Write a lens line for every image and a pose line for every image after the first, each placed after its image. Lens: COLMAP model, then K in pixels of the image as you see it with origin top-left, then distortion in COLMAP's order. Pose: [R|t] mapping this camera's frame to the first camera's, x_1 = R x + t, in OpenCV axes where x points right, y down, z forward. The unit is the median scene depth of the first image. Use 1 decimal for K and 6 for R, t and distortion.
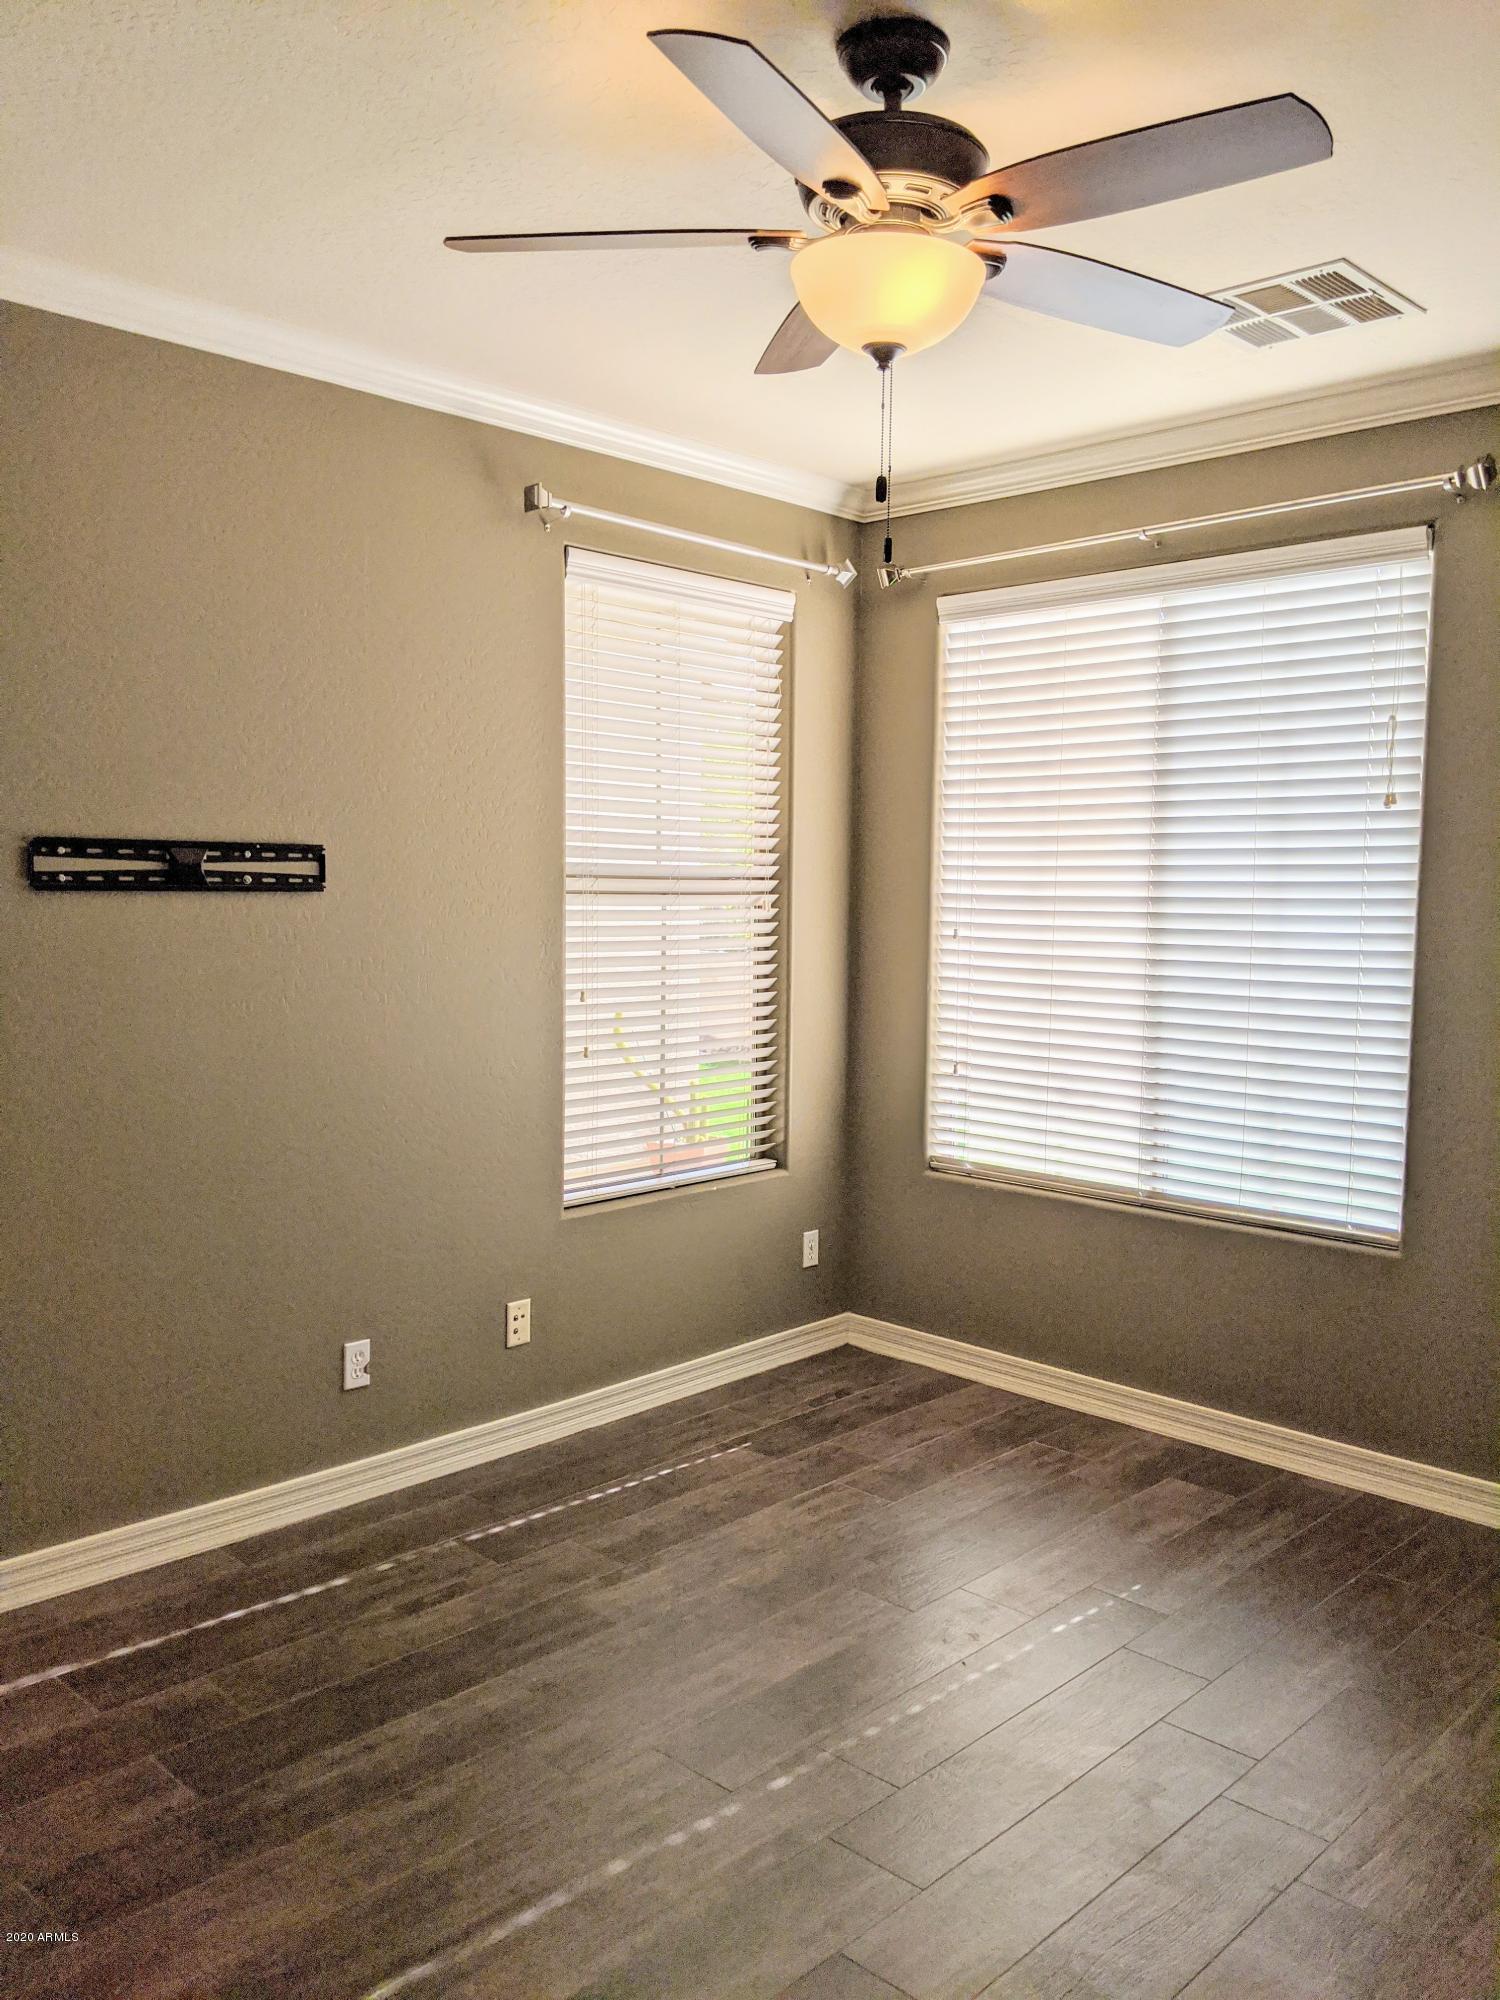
lens RADIAL K [[1611.1, 0, 768.0], [0, 1611.1, 986.3], [0, 0, 1]] dist [0.073038, -0.128120]
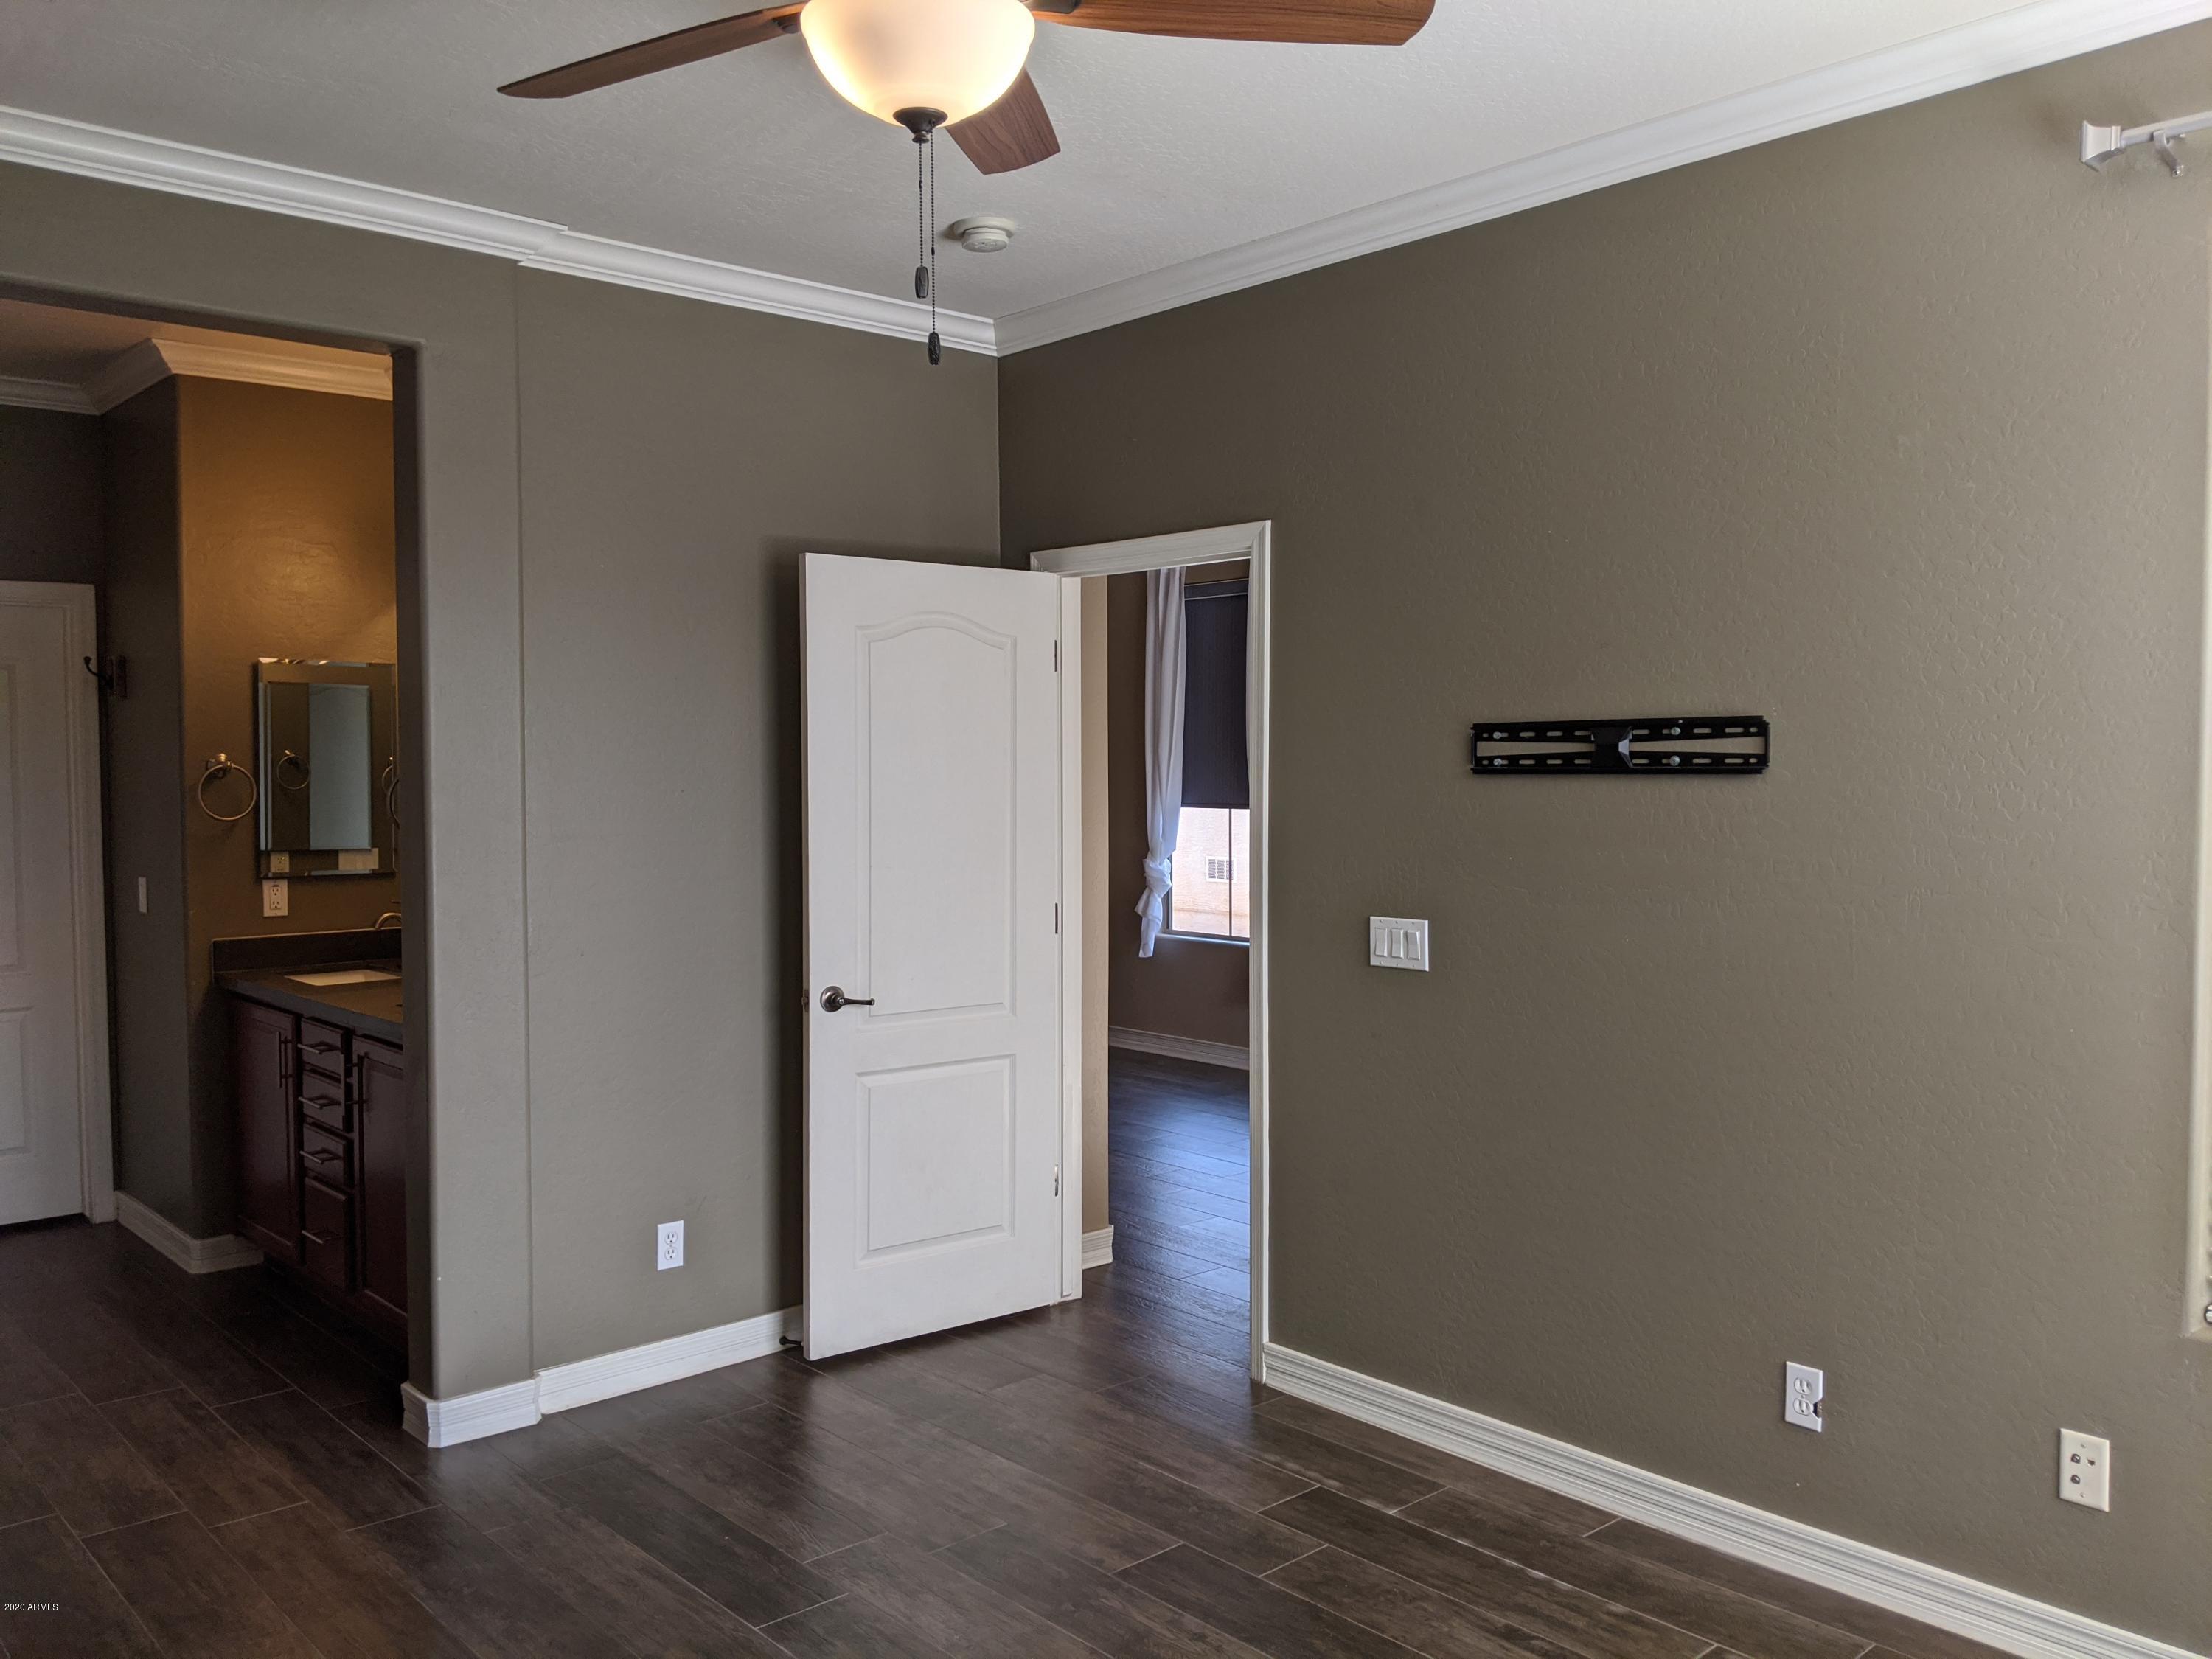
lens RADIAL K [[1781.9, 0, 1097.5], [0, 1781.9, 828.9], [0, 0, 1]] dist [0.073038, -0.128120]
pose [[-0.093970, 0.028321, -0.995172, 0.637384], [-0.058755, 0.997695, 0.033941, -0.043181], [0.993840, 0.061661, -0.092090, 0.768153]]
